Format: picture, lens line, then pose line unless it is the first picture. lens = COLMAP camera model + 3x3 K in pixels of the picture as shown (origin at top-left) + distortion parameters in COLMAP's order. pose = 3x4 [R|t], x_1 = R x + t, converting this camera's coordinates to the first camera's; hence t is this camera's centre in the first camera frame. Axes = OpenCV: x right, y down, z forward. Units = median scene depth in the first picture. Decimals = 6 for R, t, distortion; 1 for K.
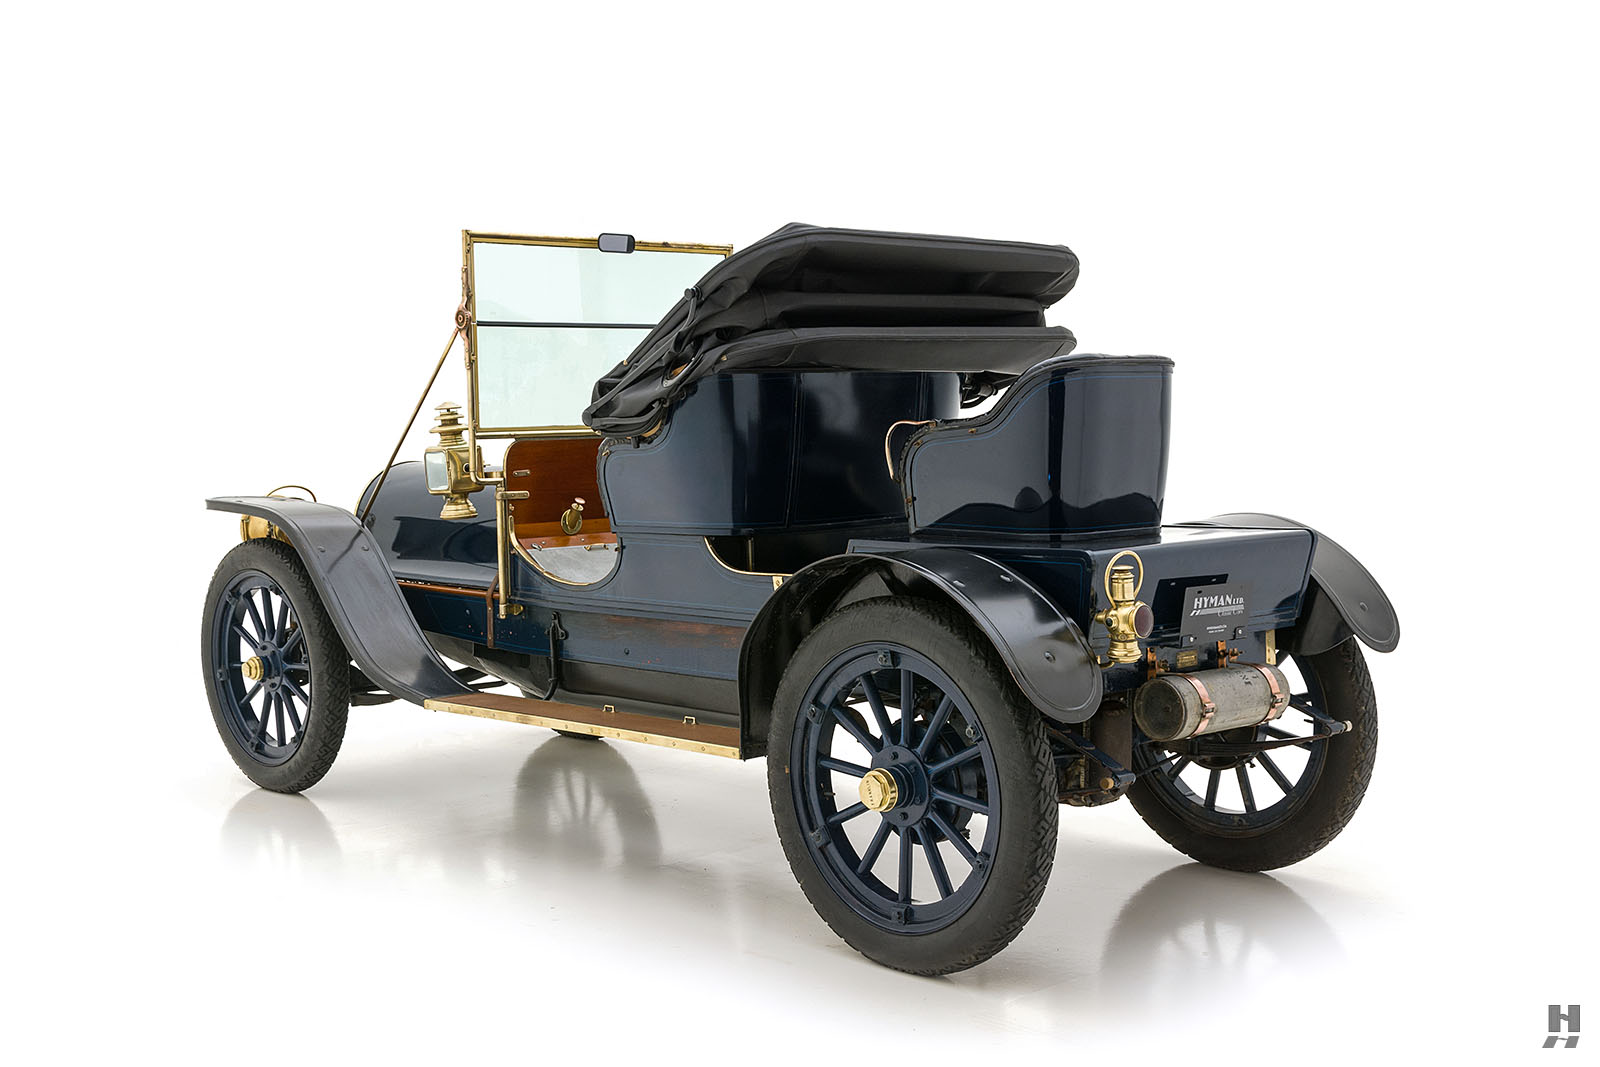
lens RADIAL K [[1754.5, 0, 796.0], [0, 1754.5, 534.4], [0, 0, 1]] dist [-0.089856, 0.000000]
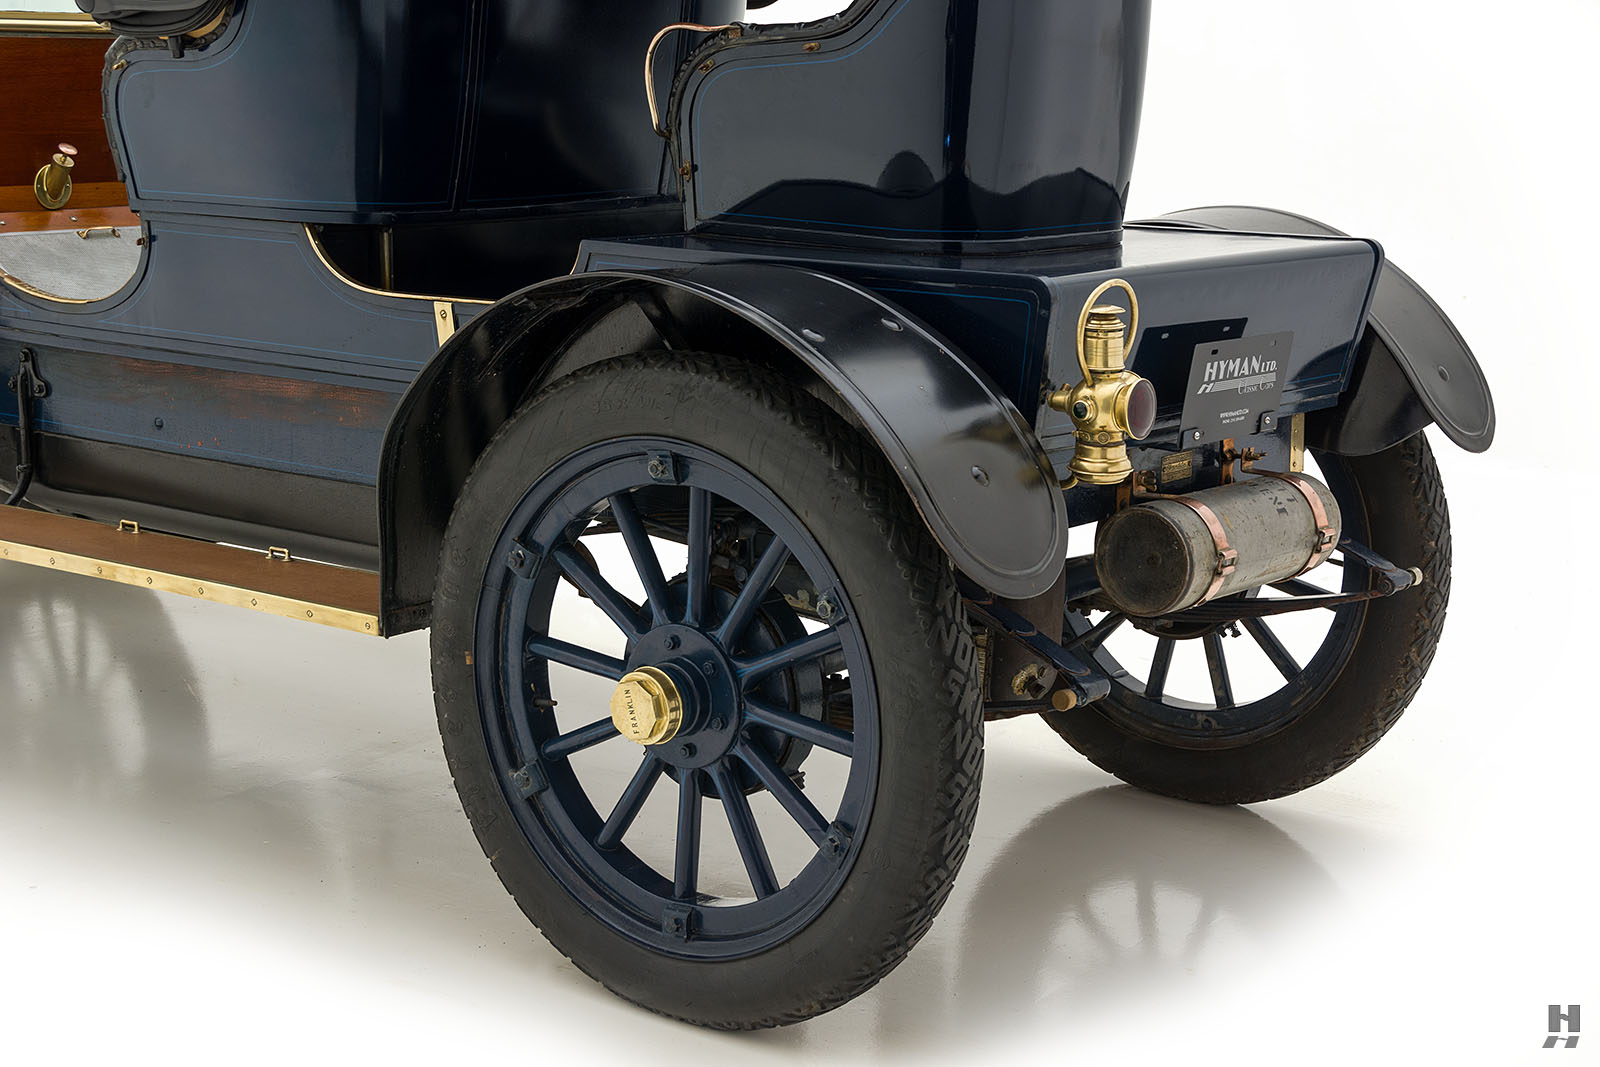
lens RADIAL K [[2429.8, 0, 759.8], [0, 2429.8, 539.0], [0, 0, 1]] dist [0.006950, 0.000000]
pose [[0.987139, 0.003909, 0.159818, -0.035973], [-0.025833, 0.990463, 0.135337, -0.008837], [-0.157765, -0.137725, 0.977825, 0.232355]]
